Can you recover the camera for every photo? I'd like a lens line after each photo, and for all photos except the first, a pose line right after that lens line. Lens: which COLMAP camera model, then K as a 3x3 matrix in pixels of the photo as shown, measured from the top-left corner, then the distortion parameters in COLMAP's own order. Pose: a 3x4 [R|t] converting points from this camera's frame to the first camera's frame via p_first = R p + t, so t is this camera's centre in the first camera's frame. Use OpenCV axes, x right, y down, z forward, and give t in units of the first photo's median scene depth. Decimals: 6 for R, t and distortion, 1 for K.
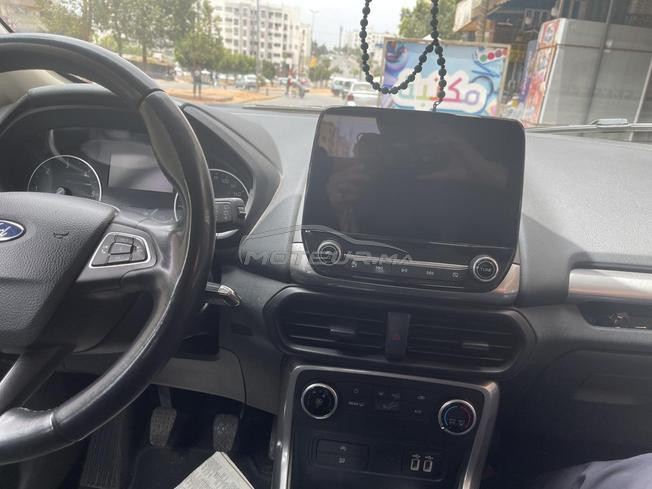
lens RADIAL K [[493.6, 0, 324.8], [0, 493.6, 260.9], [0, 0, 1]] dist [0.054782, -0.091711]
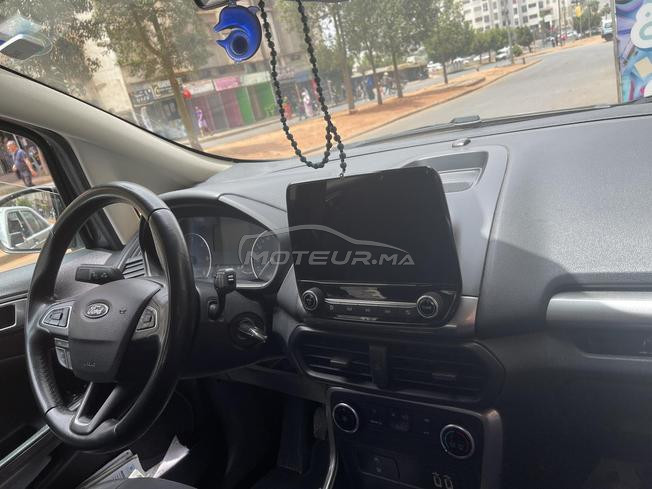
lens RADIAL K [[493.6, 0, 324.8], [0, 493.6, 260.9], [0, 0, 1]] dist [0.054782, -0.091711]
pose [[0.847223, -0.108120, -0.520119, 0.600807], [0.118108, 0.992902, -0.014013, -0.078948], [0.517942, -0.049558, 0.853979, -0.017374]]
